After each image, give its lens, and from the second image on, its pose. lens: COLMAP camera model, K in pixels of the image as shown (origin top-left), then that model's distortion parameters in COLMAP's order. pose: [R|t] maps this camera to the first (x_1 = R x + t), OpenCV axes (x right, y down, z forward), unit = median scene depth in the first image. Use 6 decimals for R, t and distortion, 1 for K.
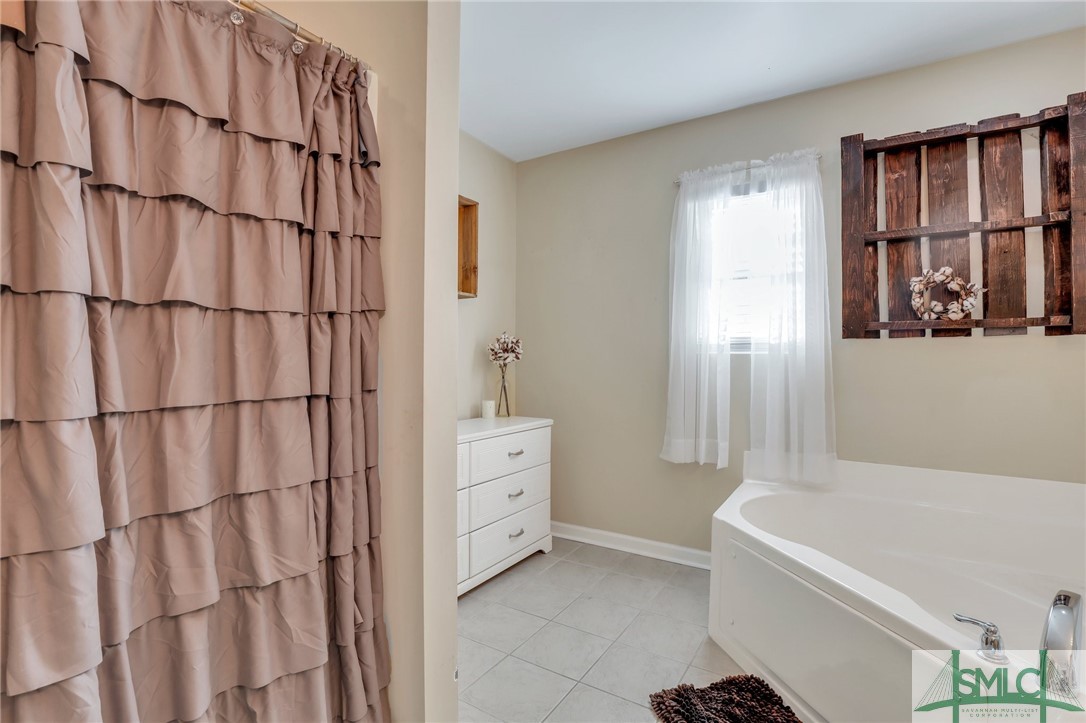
lens RADIAL K [[499.8, 0, 541.1], [0, 499.8, 364.8], [0, 0, 1]] dist [-0.032221, 0.004612]
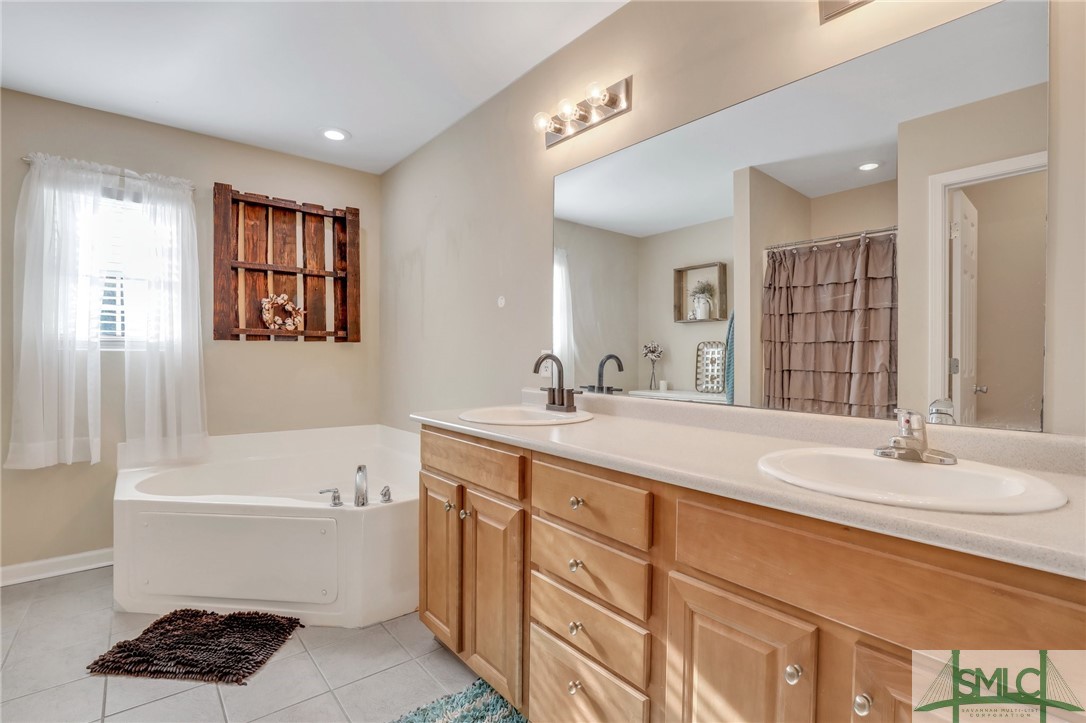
lens RADIAL K [[499.8, 0, 543.6], [0, 499.8, 359.9], [0, 0, 1]] dist [-0.032221, 0.004612]
pose [[0.314129, -0.008866, 0.949339, -0.339062], [0.006535, 0.999953, 0.007176, -0.005303], [-0.949358, 0.003950, 0.314172, -0.211922]]
